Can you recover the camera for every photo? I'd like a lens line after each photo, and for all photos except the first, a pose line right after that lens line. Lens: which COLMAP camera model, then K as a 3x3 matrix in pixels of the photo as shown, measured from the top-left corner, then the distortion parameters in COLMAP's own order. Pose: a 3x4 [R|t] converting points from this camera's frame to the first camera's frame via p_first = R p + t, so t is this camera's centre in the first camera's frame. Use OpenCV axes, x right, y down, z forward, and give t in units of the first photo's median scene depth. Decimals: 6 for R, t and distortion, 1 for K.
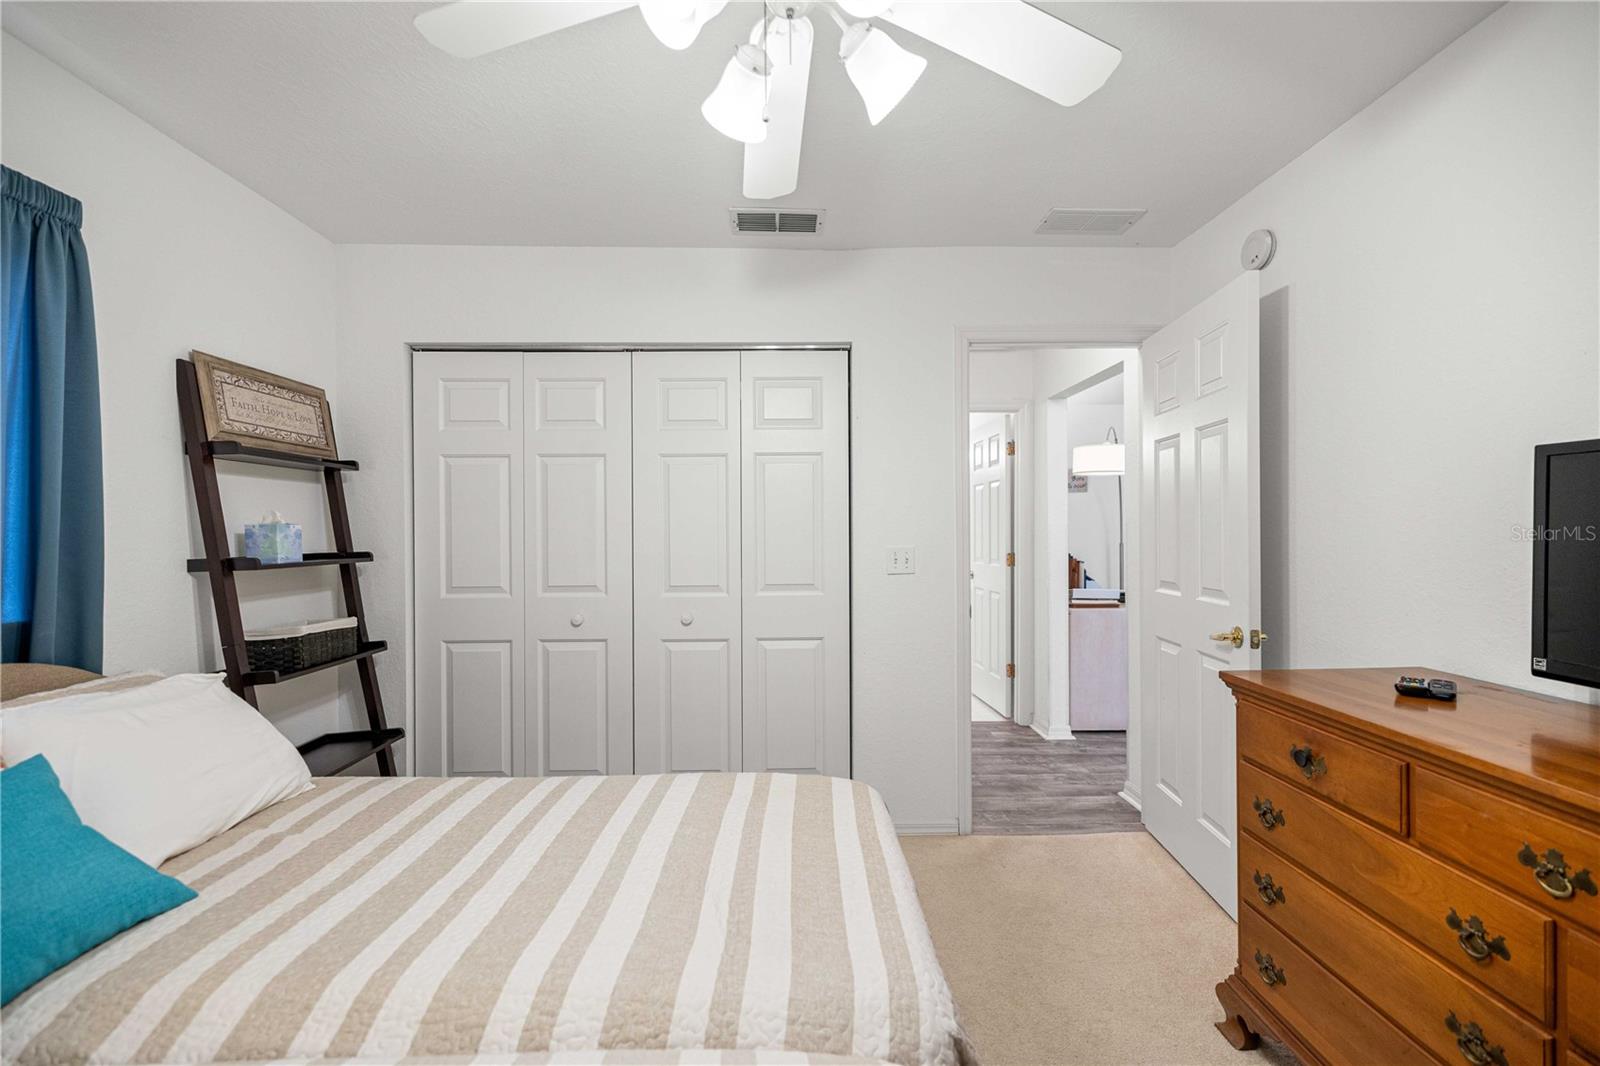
lens RADIAL K [[685.2, 0, 802.2], [0, 685.2, 531.5], [0, 0, 1]] dist [-0.002469, -0.000189]
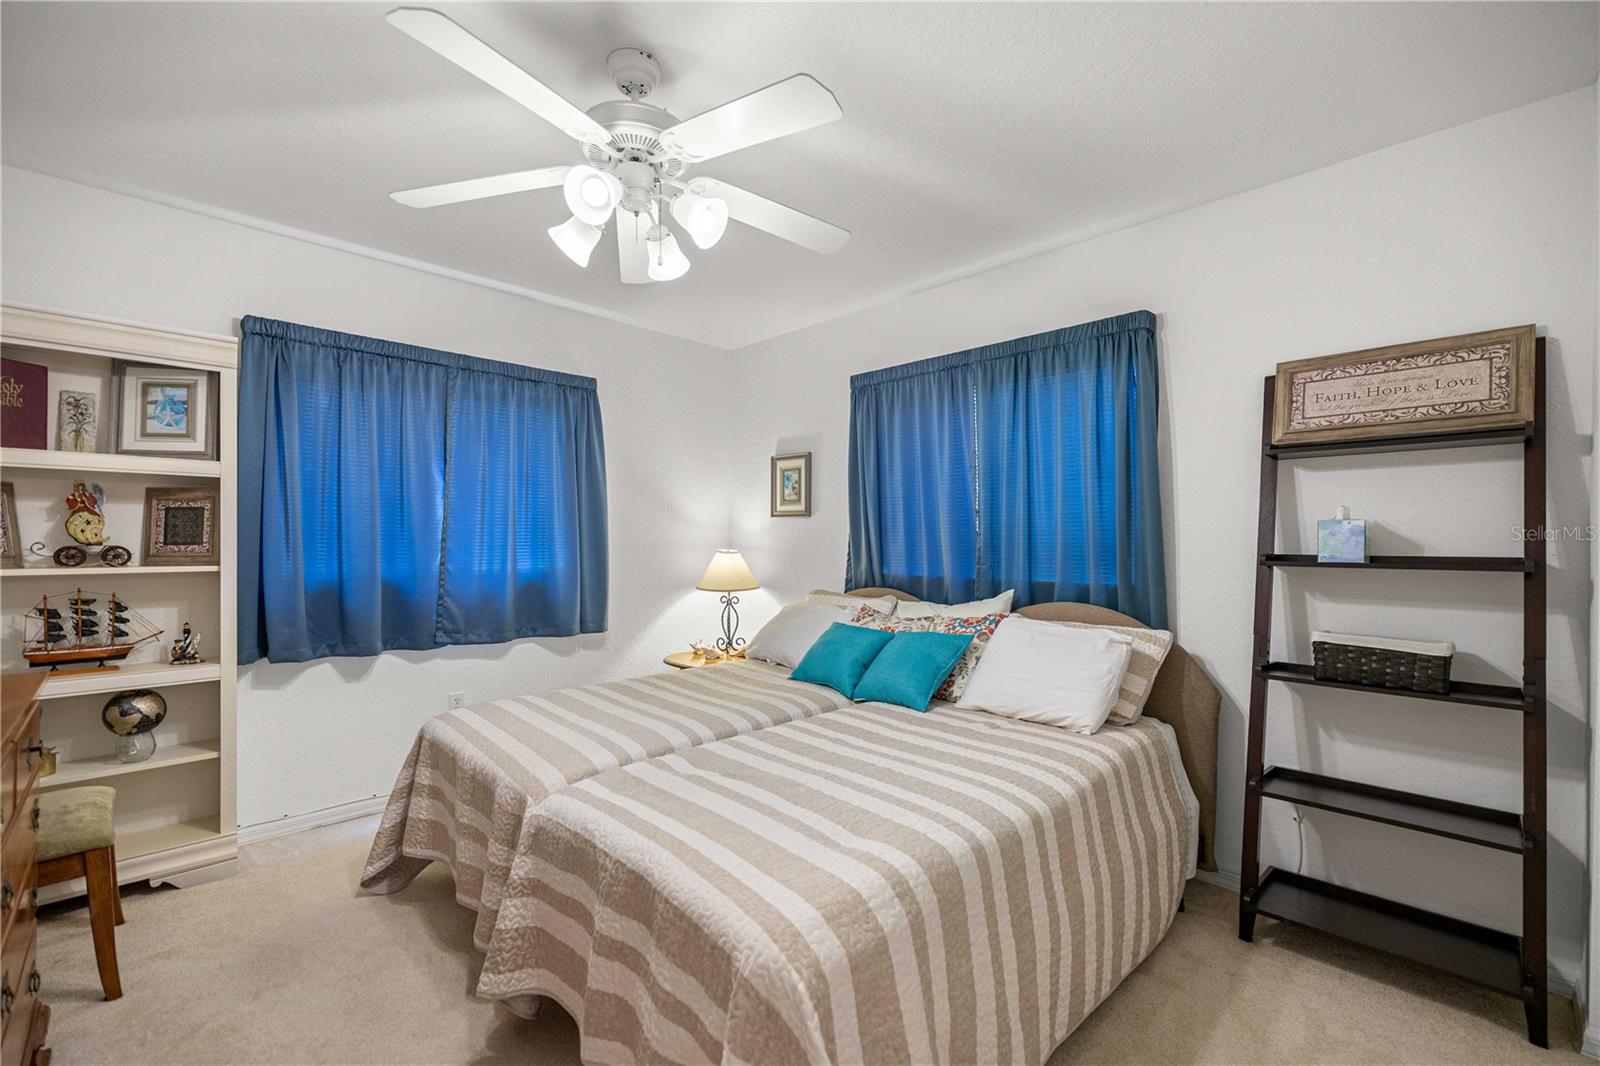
lens RADIAL K [[685.2, 0, 801.0], [0, 685.2, 536.5], [0, 0, 1]] dist [-0.002469, -0.000189]
pose [[-0.748745, -0.000438, -0.662858, 0.378657], [-0.001755, 0.999998, 0.001321, 0.011295], [0.662856, 0.002152, -0.748744, 1.210197]]
